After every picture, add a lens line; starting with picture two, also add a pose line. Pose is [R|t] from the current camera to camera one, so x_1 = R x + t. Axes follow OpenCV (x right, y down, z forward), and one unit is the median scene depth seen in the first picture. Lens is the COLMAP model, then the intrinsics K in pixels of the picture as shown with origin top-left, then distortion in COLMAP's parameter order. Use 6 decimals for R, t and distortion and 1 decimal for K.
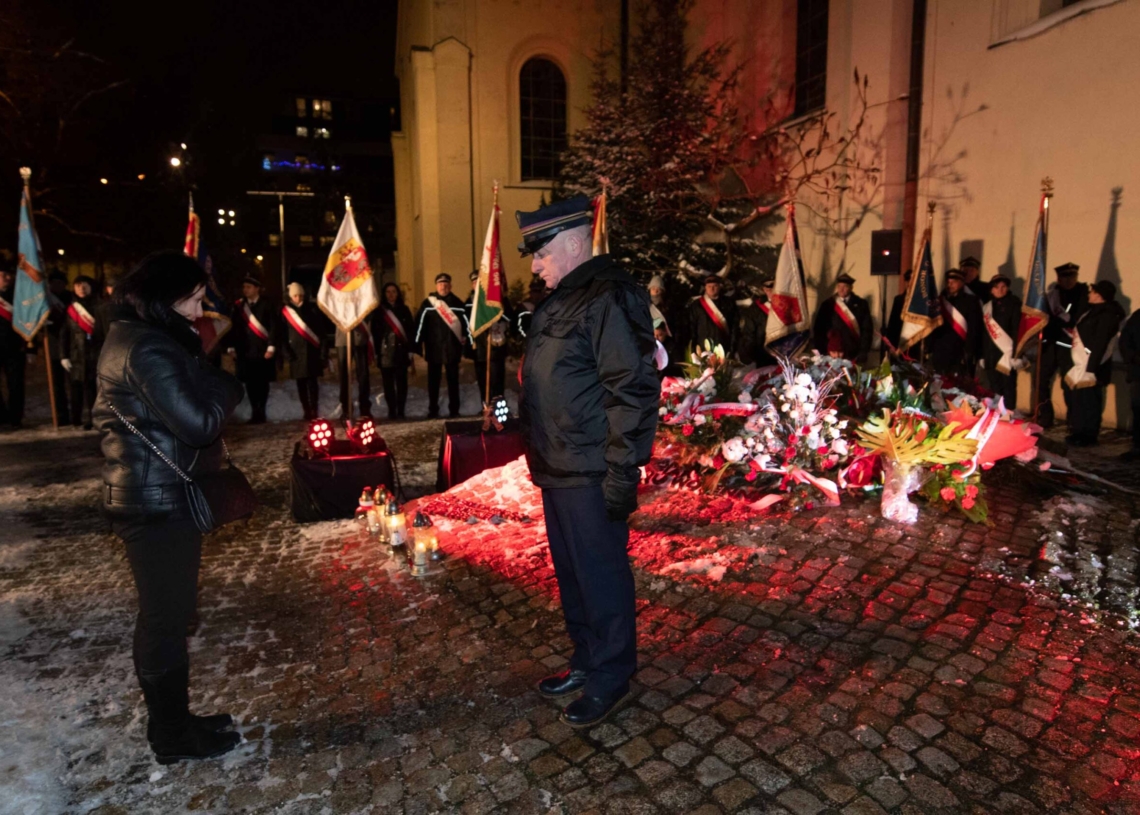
lens RADIAL K [[736.9, 0, 572.0], [0, 736.9, 403.8], [0, 0, 1]] dist [-0.012299, -0.005643]
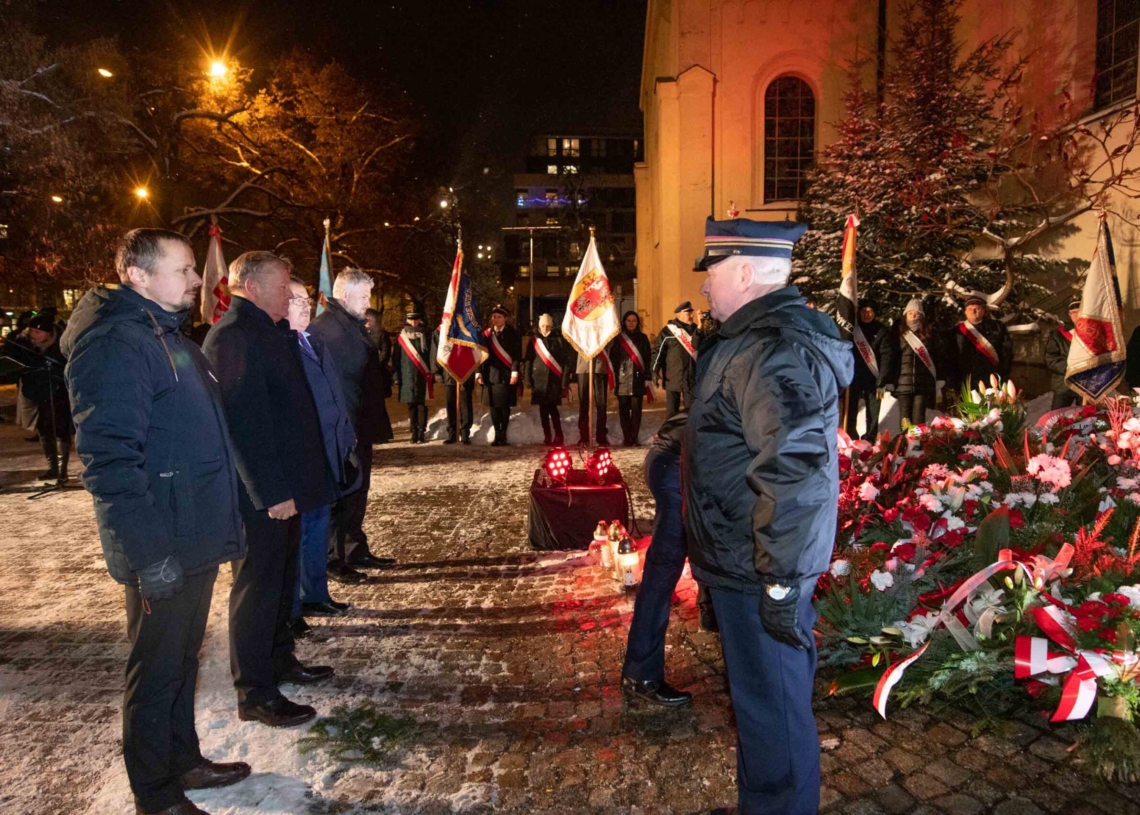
lens RADIAL K [[736.9, 0, 573.0], [0, 736.9, 407.1], [0, 0, 1]] dist [-0.012299, -0.005643]
pose [[0.950986, 0.024506, -0.308262, -0.014182], [-0.033566, 0.999145, -0.024123, -0.011938], [0.307408, 0.033288, 0.950996, 0.044321]]
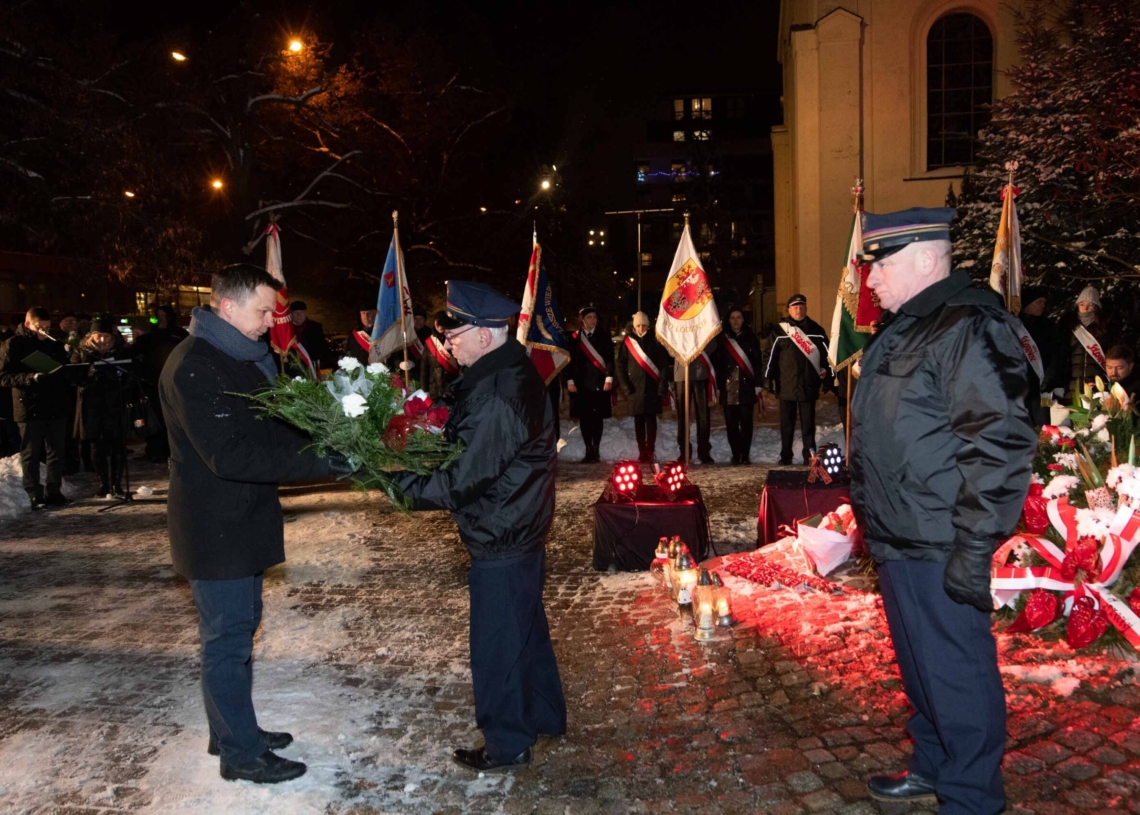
lens RADIAL K [[892.6, 0, 572.8], [0, 892.6, 405.0], [0, 0, 1]] dist [-0.006926, -0.003634]
pose [[0.893537, 0.015296, -0.448730, 0.101871], [-0.036616, 0.998573, -0.038875, -0.003197], [0.447495, 0.051167, 0.892822, -0.039985]]
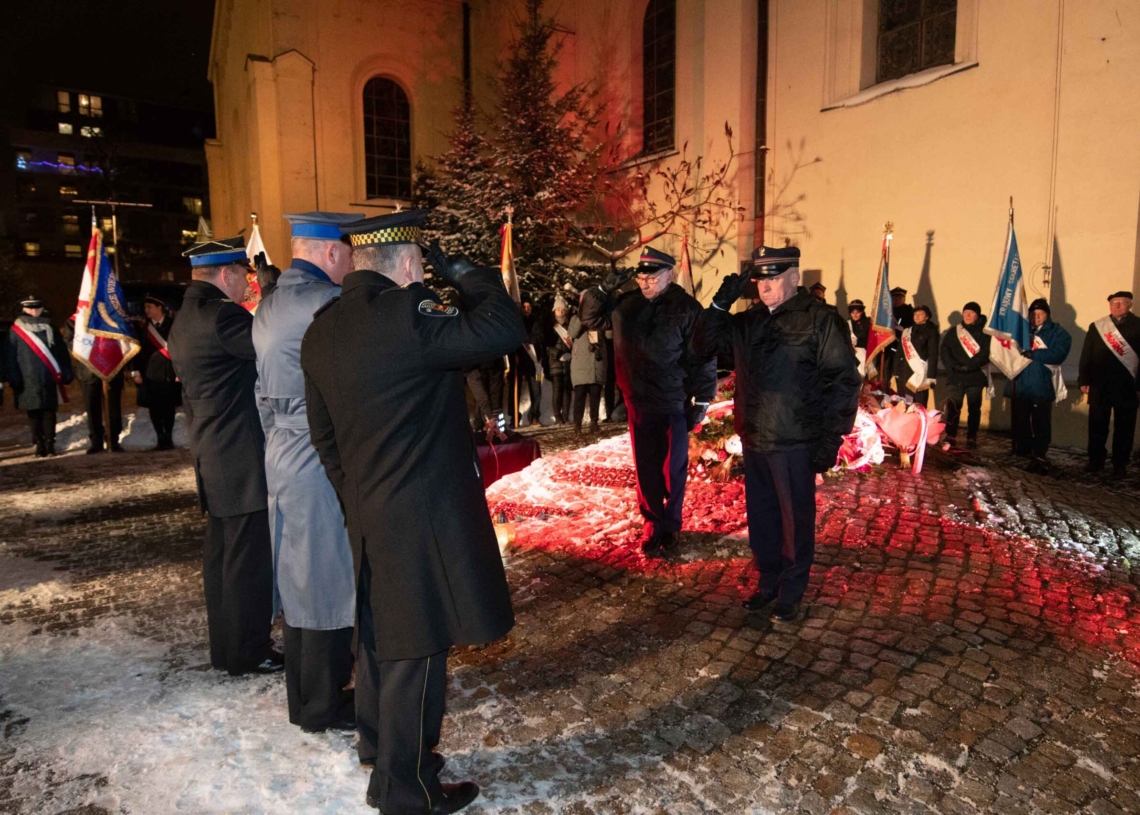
lens RADIAL K [[736.9, 0, 570.2], [0, 736.9, 407.7], [0, 0, 1]] dist [-0.012299, -0.005643]
pose [[0.965314, -0.030521, 0.259301, -0.302859], [0.035096, 0.999299, -0.013033, 0.005700], [-0.258722, 0.021681, 0.965709, -0.097522]]
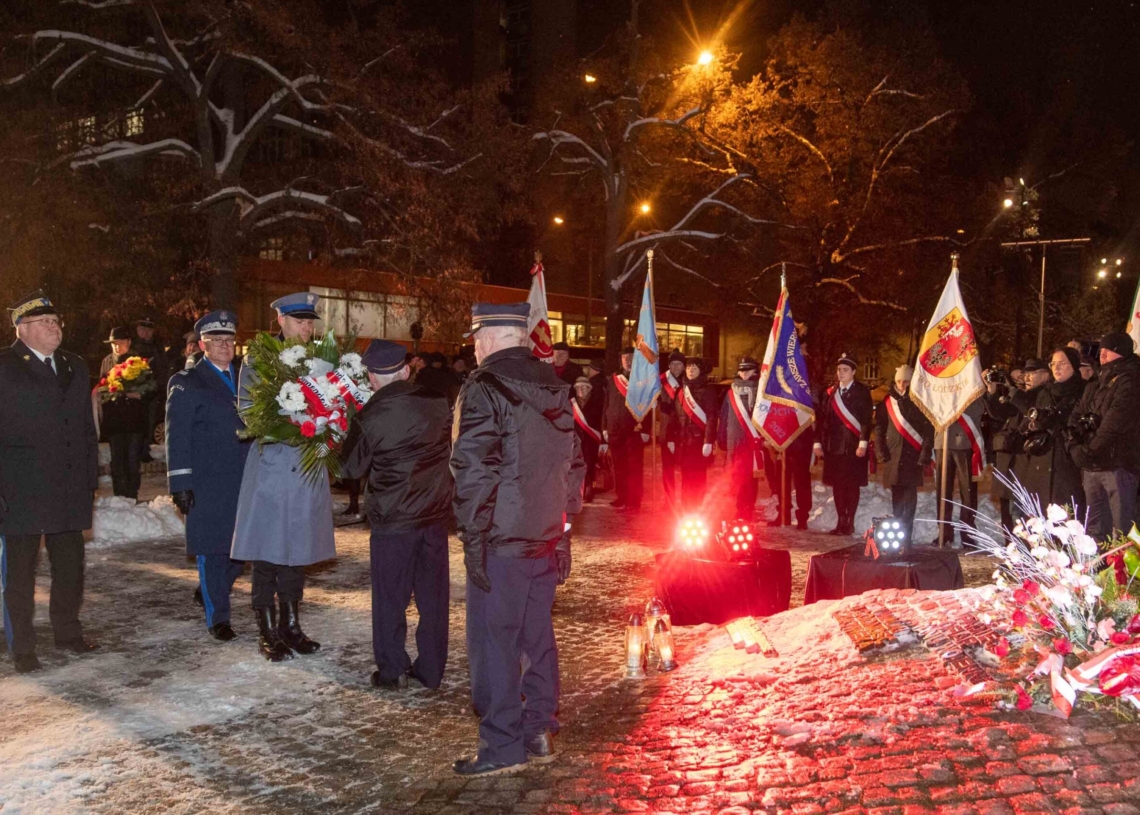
lens RADIAL K [[1103.4, 0, 612.4], [0, 1103.4, 411.4], [0, 0, 1]] dist [0.003635, 0.000000]
pose [[0.623552, 0.036820, -0.780914, 0.667281], [-0.127731, 0.990266, -0.055301, -0.018305], [0.771277, 0.134230, 0.622185, 0.045141]]
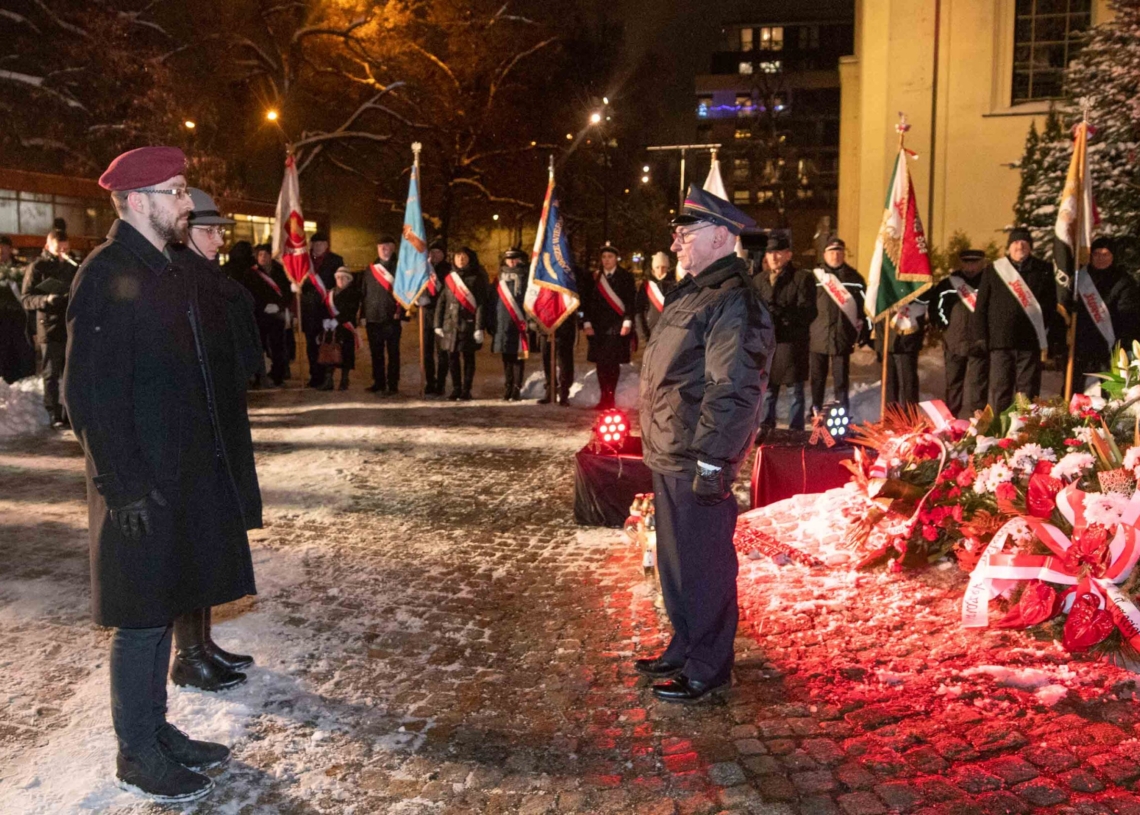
lens RADIAL K [[920.5, 0, 495.7], [0, 920.5, 347.9], [0, 0, 1]] dist [-0.009557, -0.003537]
pose [[0.821592, 0.052507, -0.567652, 0.161406], [-0.082916, 0.996167, -0.027864, -0.010608], [0.564013, 0.069960, 0.822797, 0.014732]]
